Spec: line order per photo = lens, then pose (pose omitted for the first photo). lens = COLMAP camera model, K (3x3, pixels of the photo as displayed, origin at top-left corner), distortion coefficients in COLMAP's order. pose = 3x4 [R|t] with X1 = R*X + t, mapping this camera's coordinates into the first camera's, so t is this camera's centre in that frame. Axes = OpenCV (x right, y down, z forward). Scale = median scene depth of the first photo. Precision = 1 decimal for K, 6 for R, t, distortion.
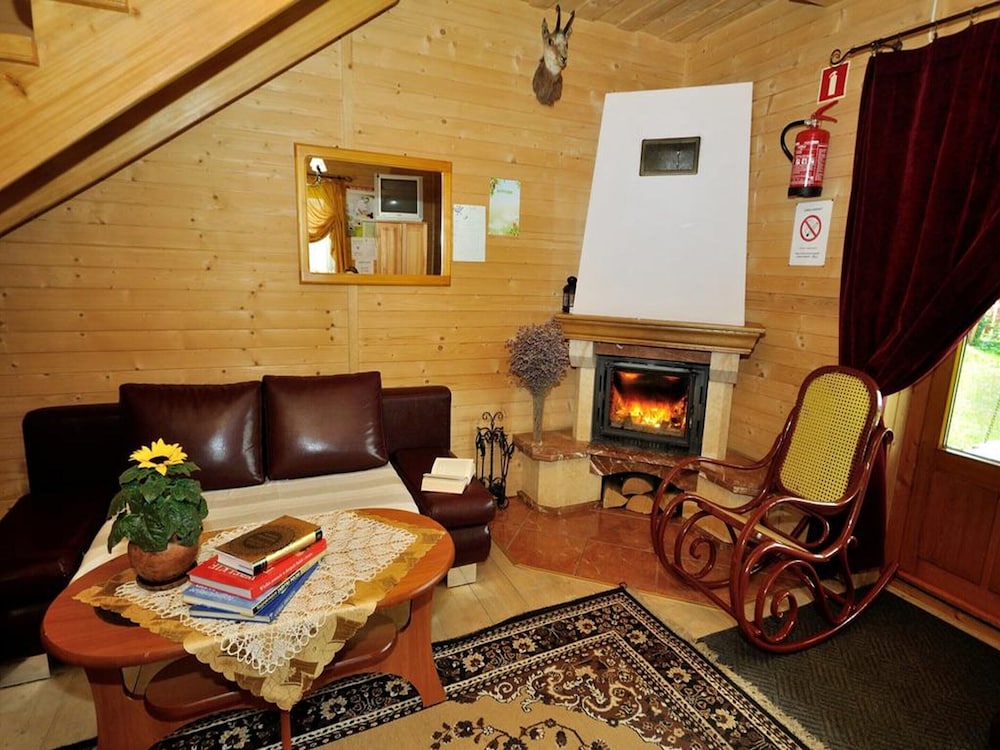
lens RADIAL K [[520.6, 0, 500.0], [0, 520.6, 375.0], [0, 0, 1]] dist [-0.004560, -0.000215]
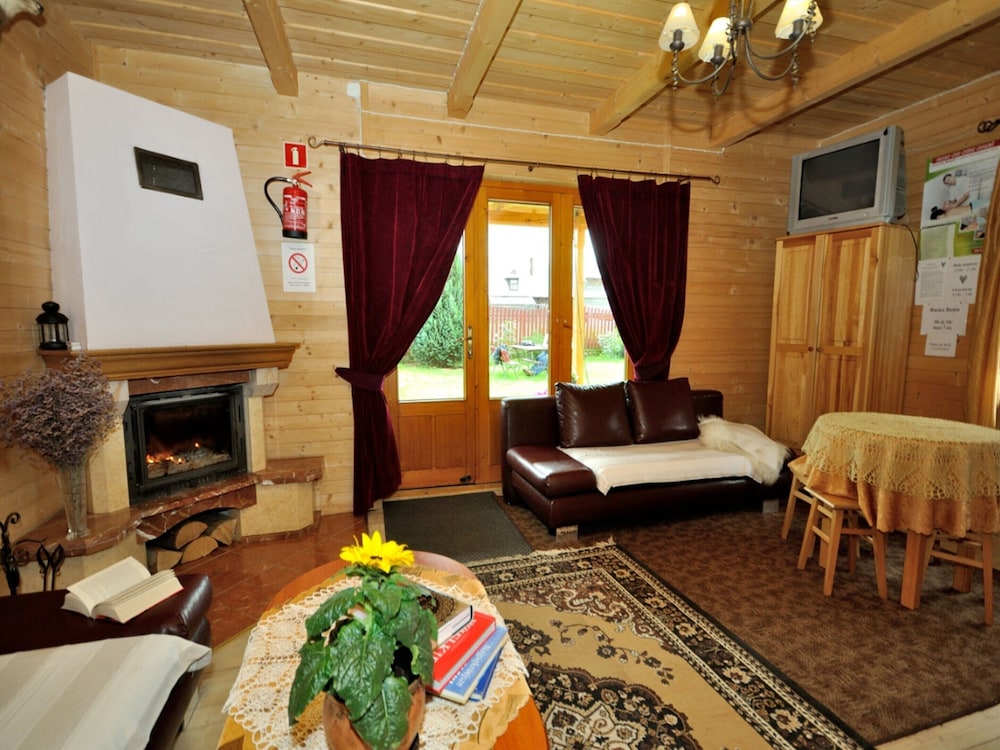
lens RADIAL K [[498.8, 0, 500.0], [0, 498.8, 375.0], [0, 0, 1]] dist [0.001845, -0.000889]
pose [[0.143735, -0.141455, 0.979454, -0.542849], [0.199389, 0.973574, 0.111345, -0.046916], [-0.969322, 0.179289, 0.168141, 0.332622]]
